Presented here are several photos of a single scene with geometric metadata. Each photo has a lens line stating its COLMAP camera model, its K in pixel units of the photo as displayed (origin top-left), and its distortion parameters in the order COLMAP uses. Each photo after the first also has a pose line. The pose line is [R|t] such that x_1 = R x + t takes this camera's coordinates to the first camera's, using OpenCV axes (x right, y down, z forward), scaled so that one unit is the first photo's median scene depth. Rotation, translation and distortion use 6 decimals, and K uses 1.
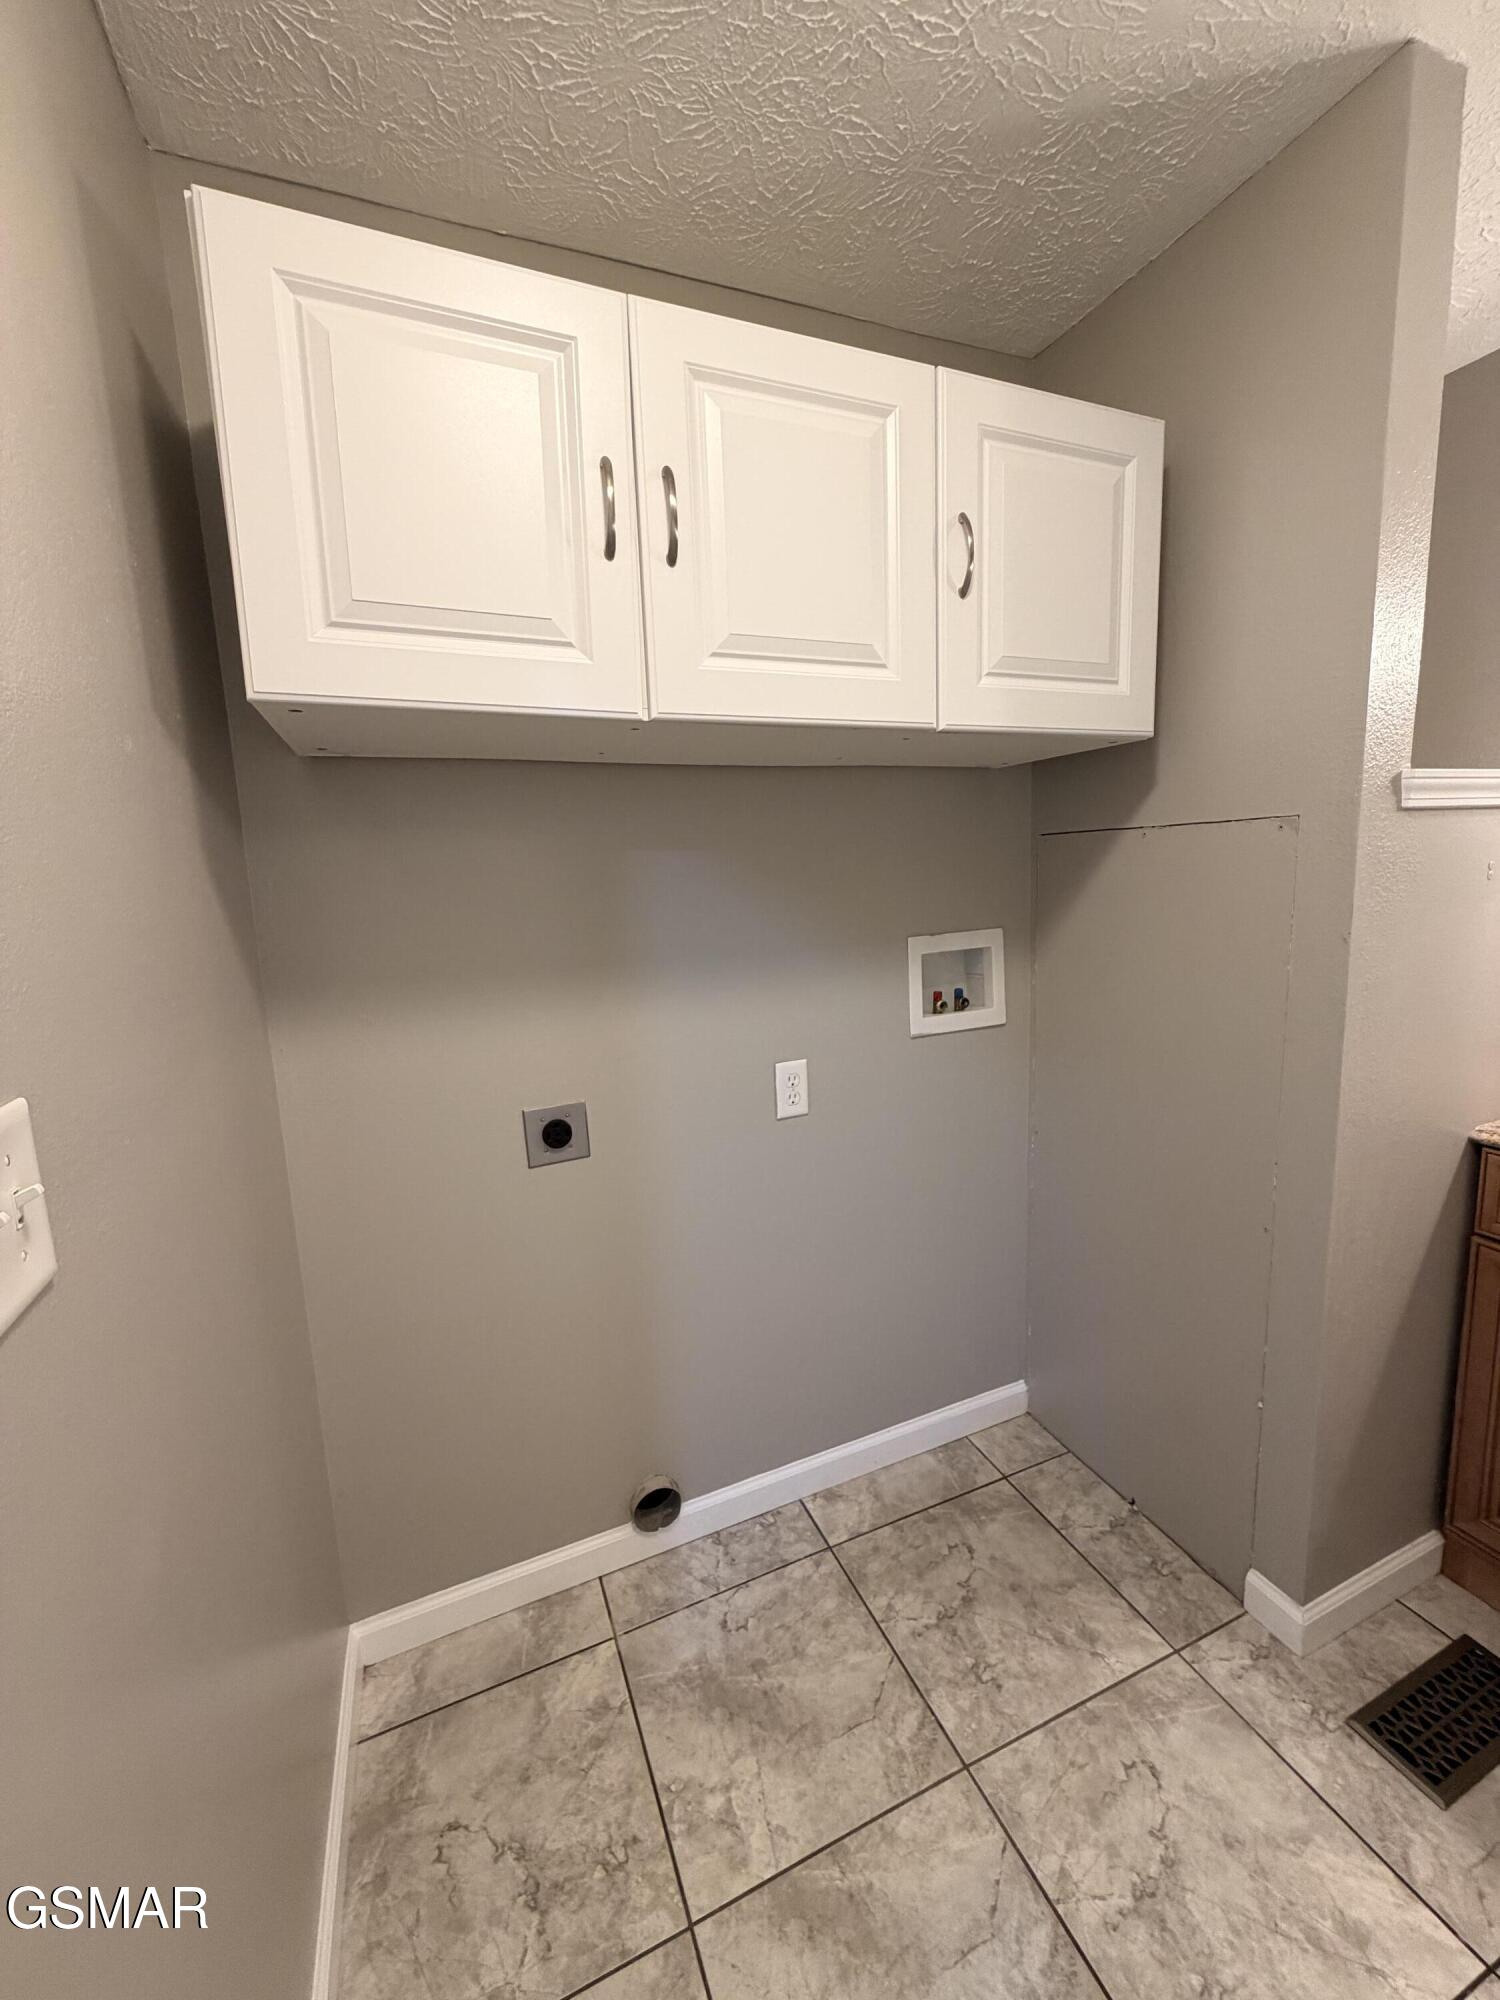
lens RADIAL K [[797.3, 0, 753.2], [0, 797.3, 993.0], [0, 0, 1]] dist [-0.001445, 0.000579]
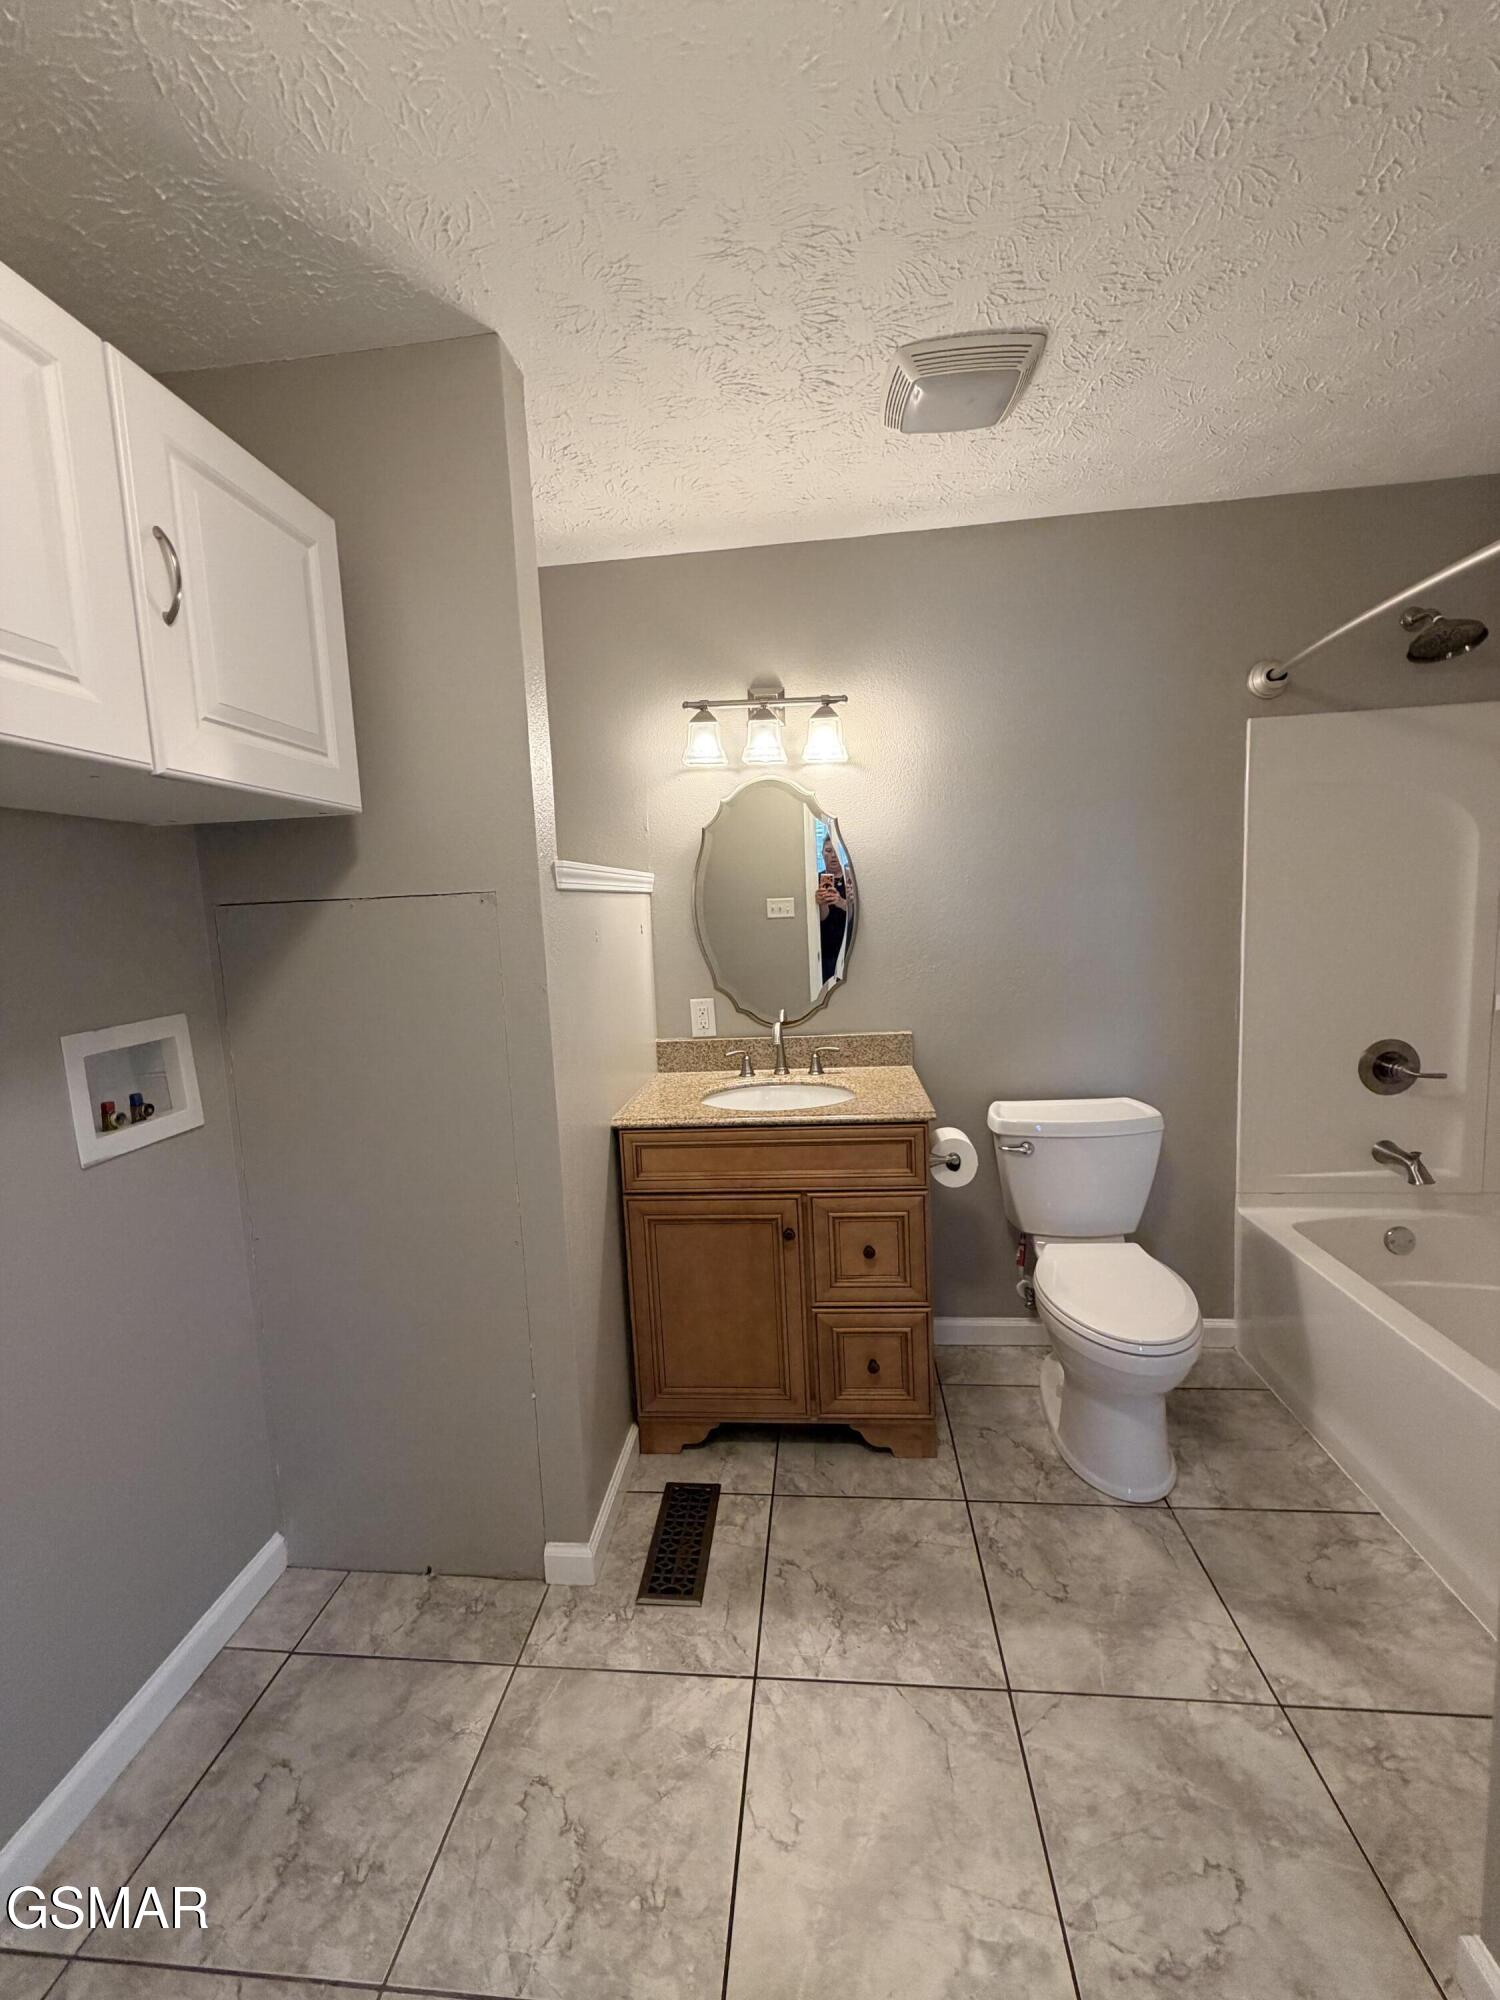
lens RADIAL K [[797.3, 0, 750.1], [0, 797.3, 994.3], [0, 0, 1]] dist [-0.001445, 0.000579]
pose [[0.475005, -0.077028, 0.876605, -0.182403], [0.161766, 0.986829, -0.000943, -0.004550], [-0.864987, 0.142253, 0.481209, 0.092316]]
